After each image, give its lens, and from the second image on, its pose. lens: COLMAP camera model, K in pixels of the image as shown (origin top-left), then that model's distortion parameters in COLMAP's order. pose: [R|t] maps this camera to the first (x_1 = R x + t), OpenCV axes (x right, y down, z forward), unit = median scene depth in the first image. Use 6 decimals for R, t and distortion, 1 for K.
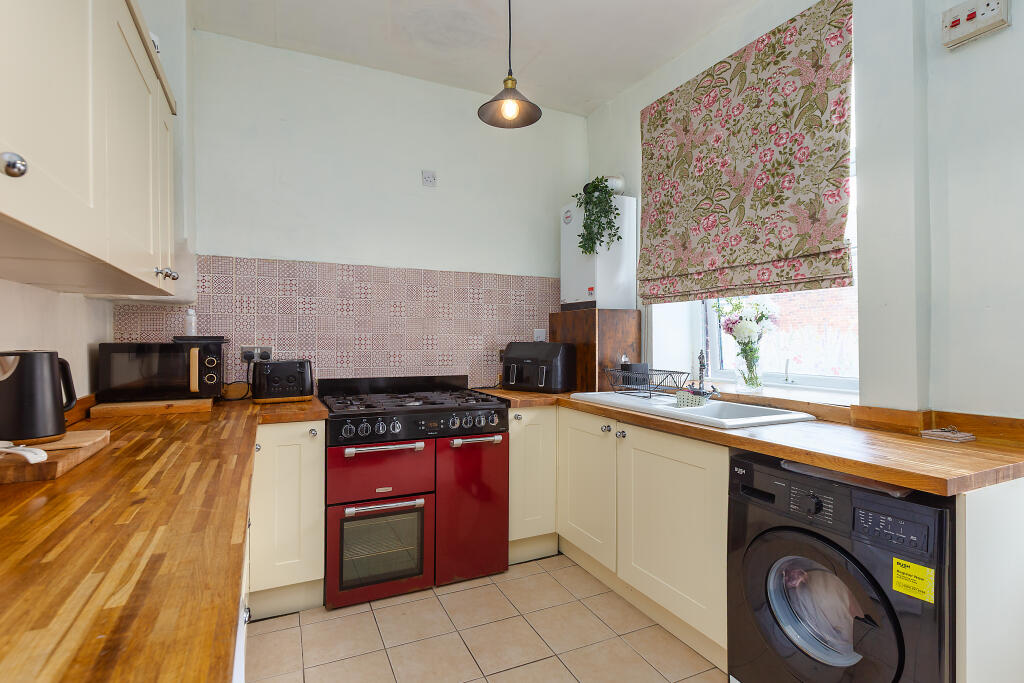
lens RADIAL K [[475.6, 0, 486.0], [0, 475.6, 345.1], [0, 0, 1]] dist [-0.001658, -0.000064]
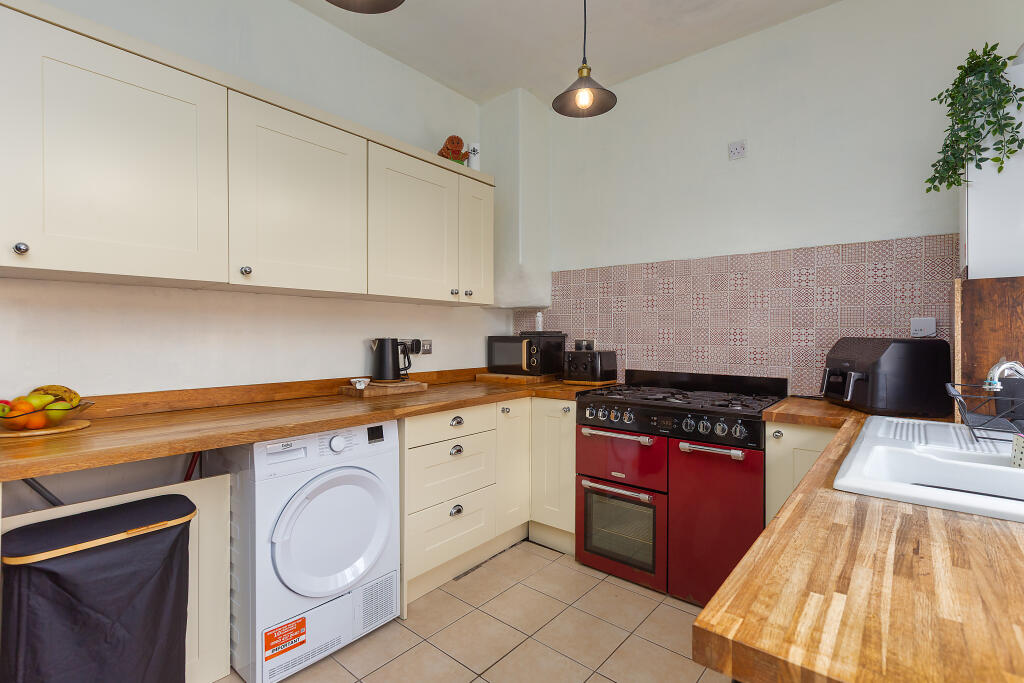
lens RADIAL K [[481.4, 0, 512.0], [0, 481.4, 341.5], [0, 0, 1]] dist [0.001052, -0.000020]
pose [[0.444031, 0.012155, -0.895929, 0.579957], [-0.014461, 0.999875, 0.006398, 0.003004], [0.895895, 0.010115, 0.444151, 0.277630]]
